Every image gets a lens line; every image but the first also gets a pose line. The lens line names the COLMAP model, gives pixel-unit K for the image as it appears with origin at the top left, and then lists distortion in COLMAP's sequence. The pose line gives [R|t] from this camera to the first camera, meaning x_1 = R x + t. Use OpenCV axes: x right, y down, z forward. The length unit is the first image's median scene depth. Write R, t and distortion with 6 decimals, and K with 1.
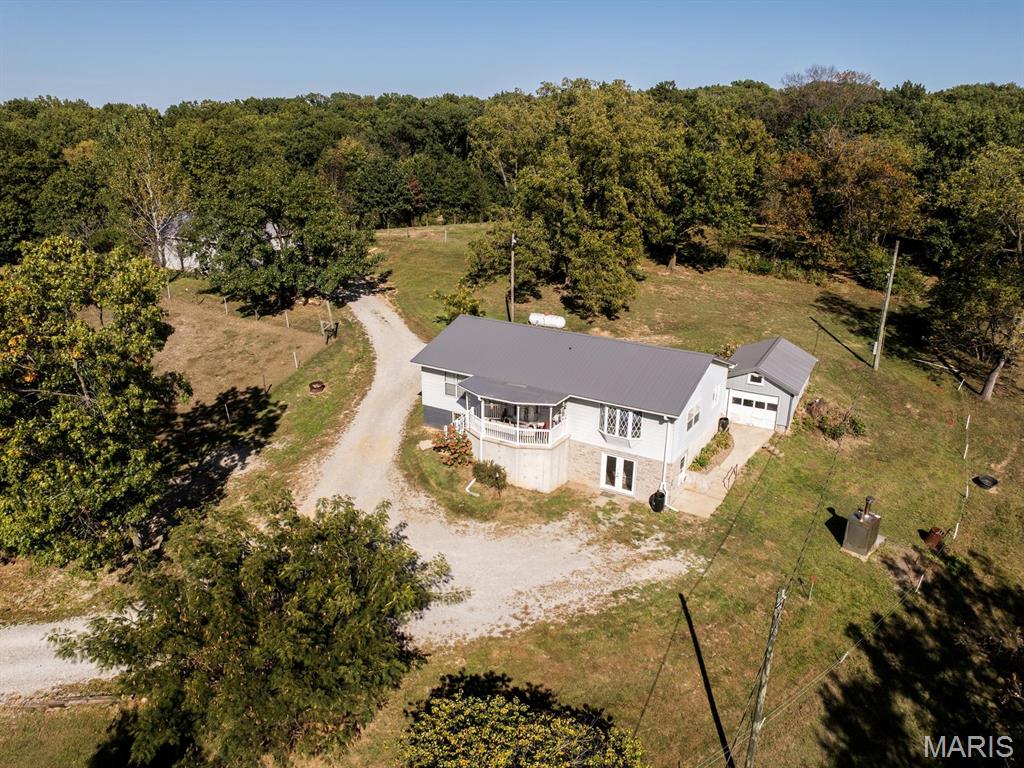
lens RADIAL K [[724.8, 0, 514.5], [0, 724.8, 382.3], [0, 0, 1]] dist [-0.034709, 0.004721]
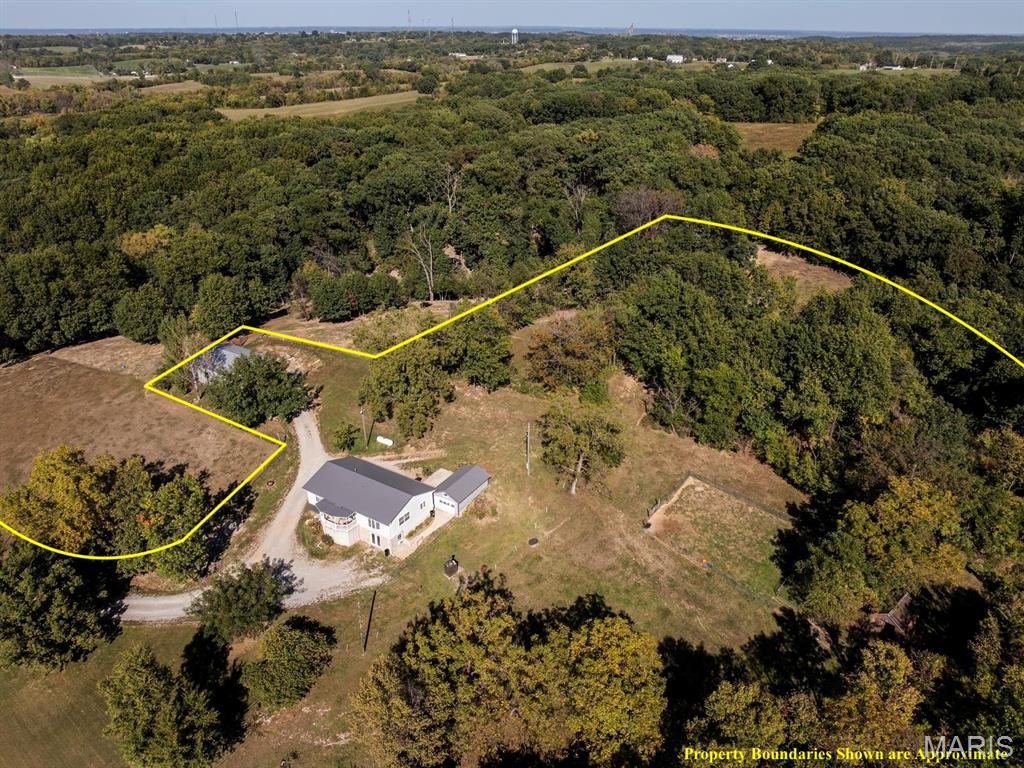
lens RADIAL K [[724.8, 0, 509.8], [0, 724.8, 386.6], [0, 0, 1]] dist [-0.034709, 0.004721]
pose [[0.998859, 0.003157, -0.047656, 0.746607], [0.002951, 0.991827, 0.127554, -0.751394], [0.047669, -0.127549, 0.990686, -1.487470]]
